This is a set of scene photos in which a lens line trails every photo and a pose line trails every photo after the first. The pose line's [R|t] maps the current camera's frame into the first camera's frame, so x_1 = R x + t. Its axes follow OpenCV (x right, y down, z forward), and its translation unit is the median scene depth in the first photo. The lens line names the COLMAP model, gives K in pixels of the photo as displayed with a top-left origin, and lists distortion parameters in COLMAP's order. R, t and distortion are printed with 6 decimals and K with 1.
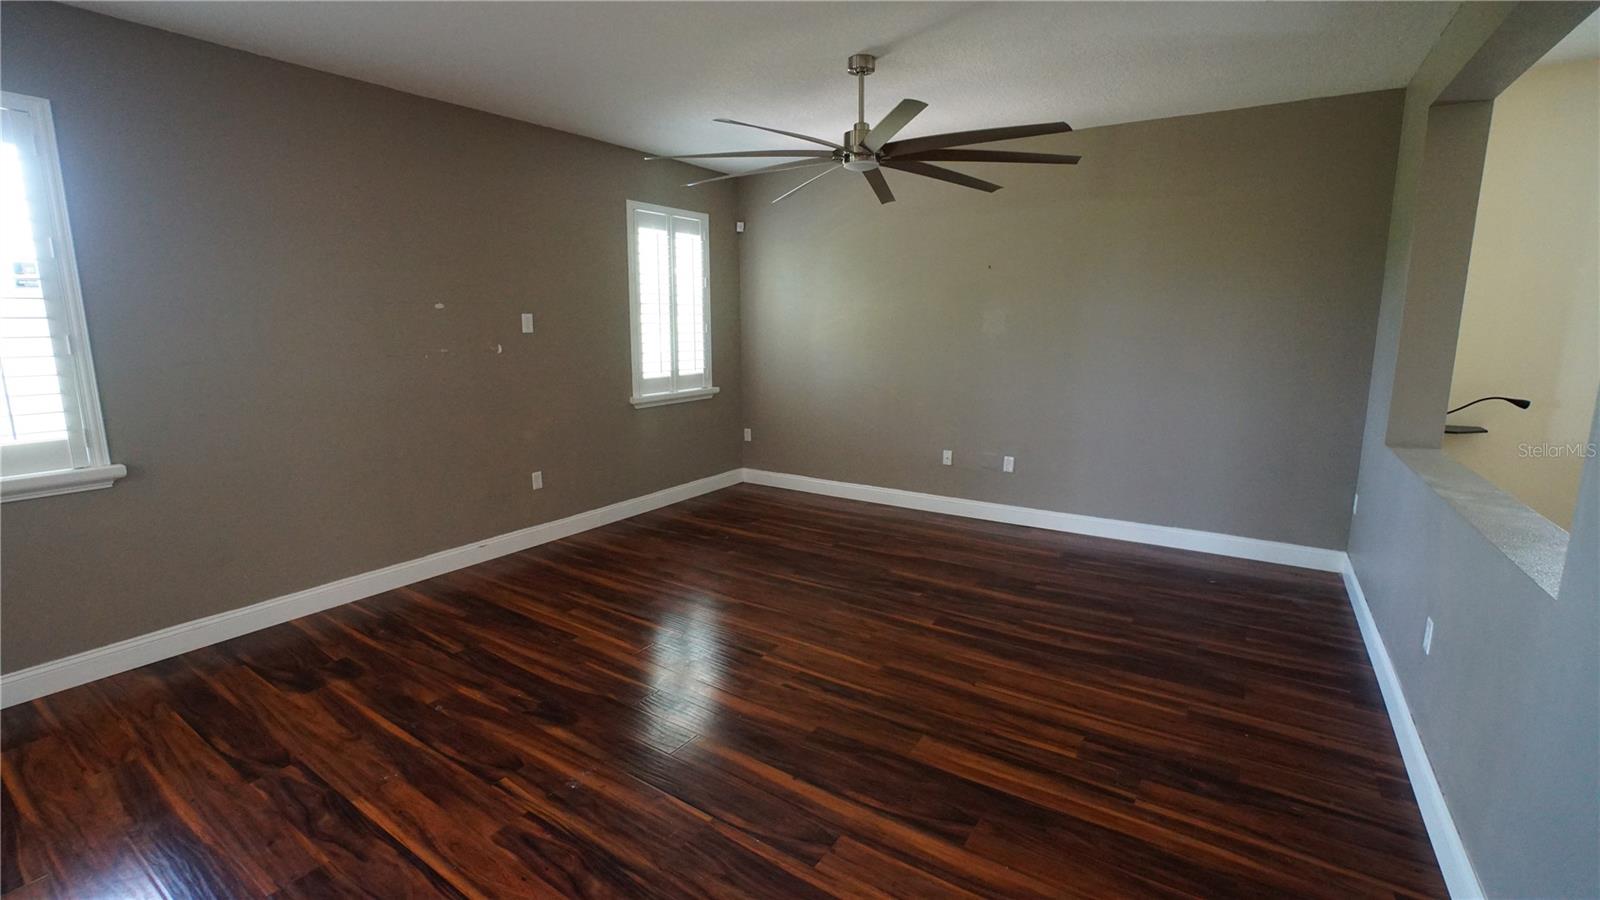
lens RADIAL K [[702.0, 0, 765.3], [0, 702.0, 436.3], [0, 0, 1]] dist [-0.042665, 0.005293]
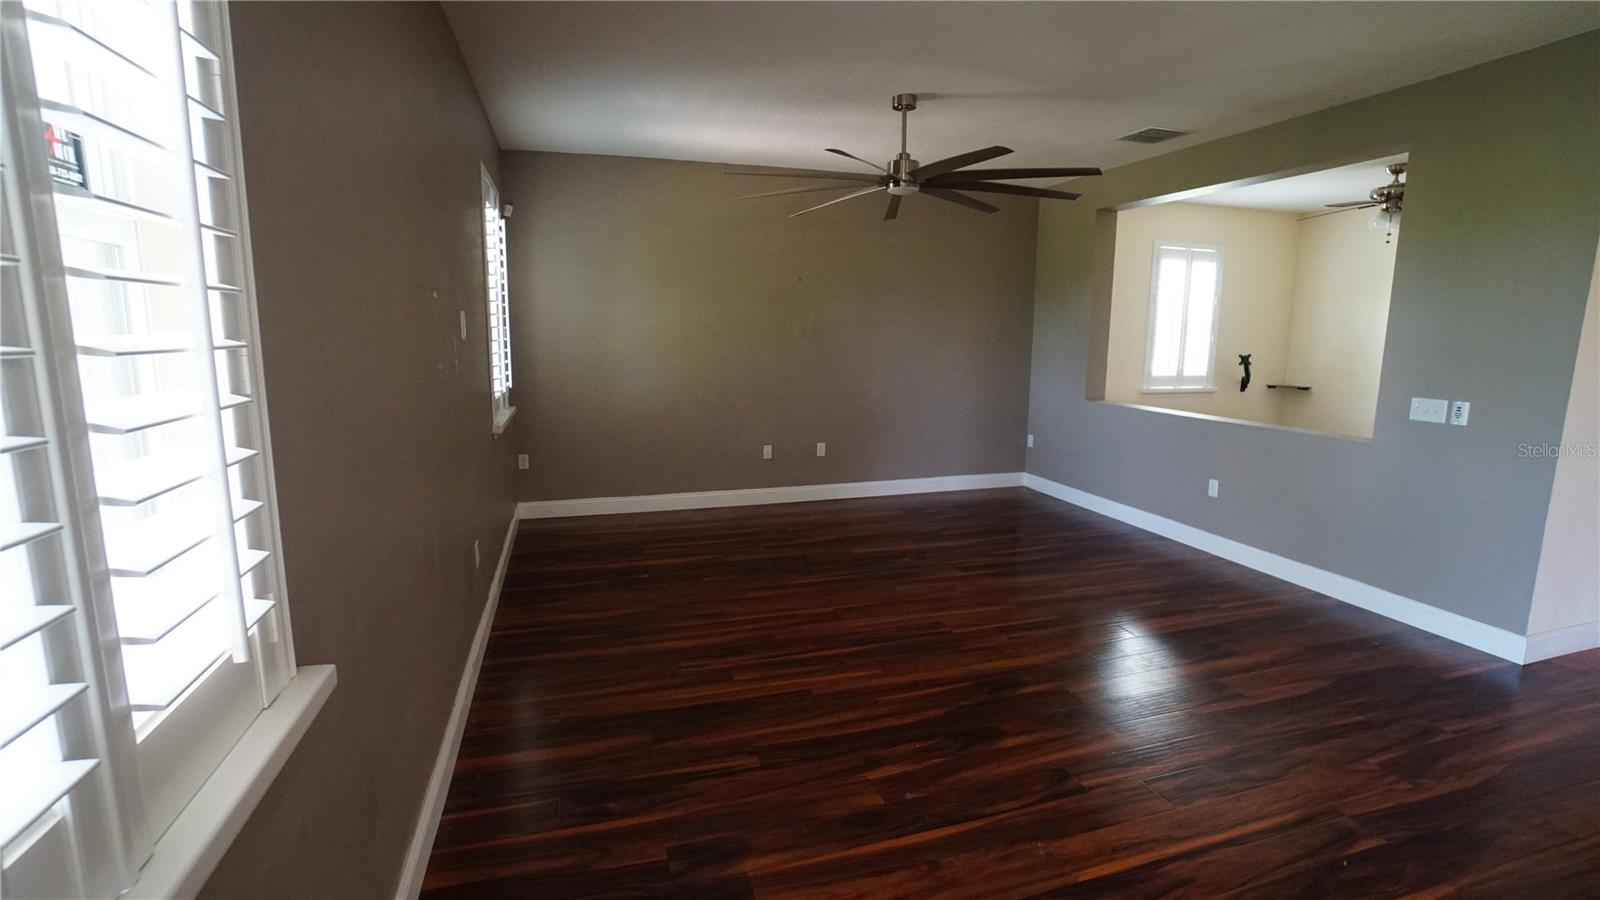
lens RADIAL K [[702.0, 0, 800.5], [0, 702.0, 445.7], [0, 0, 1]] dist [-0.042665, 0.005293]
pose [[0.614274, -0.119387, 0.780009, -0.892799], [0.114162, 0.991535, 0.061858, -0.066533], [-0.780791, 0.051050, 0.622703, 0.440115]]
